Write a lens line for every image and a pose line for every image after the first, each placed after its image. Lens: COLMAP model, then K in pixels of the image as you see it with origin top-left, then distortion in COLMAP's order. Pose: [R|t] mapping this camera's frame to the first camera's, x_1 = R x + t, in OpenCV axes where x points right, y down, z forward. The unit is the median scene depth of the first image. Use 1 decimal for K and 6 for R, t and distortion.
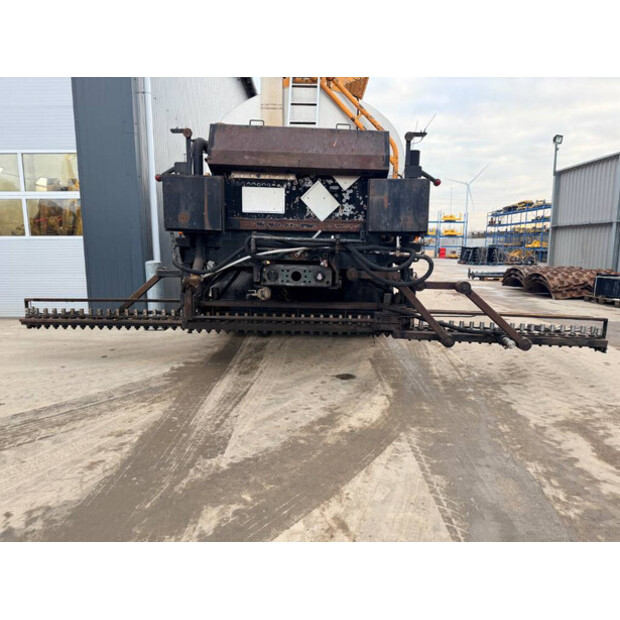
lens RADIAL K [[436.9, 0, 296.3], [0, 436.9, 309.5], [0, 0, 1]] dist [0.033602, -0.051514]
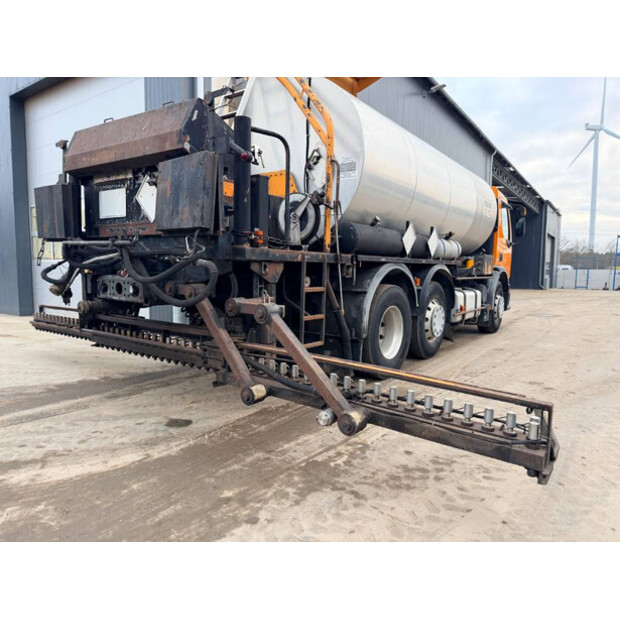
lens RADIAL K [[436.9, 0, 300.0], [0, 436.9, 300.9], [0, 0, 1]] dist [0.033602, -0.051514]
pose [[0.824315, 0.038530, -0.564819, 0.762378], [-0.090661, 0.993790, -0.064521, -0.029316], [0.558825, 0.104393, 0.822689, 0.500485]]
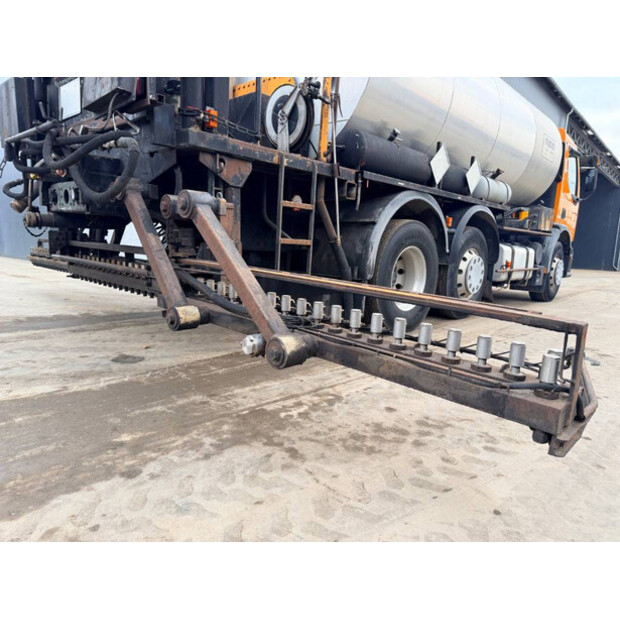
lens RADIAL K [[436.9, 0, 305.6], [0, 436.9, 306.7], [0, 0, 1]] dist [0.033602, -0.051514]
pose [[0.755227, 0.120083, -0.644370, 0.766141], [-0.141286, 0.989789, 0.018863, 0.031204], [0.640055, 0.076795, 0.764481, 0.717211]]
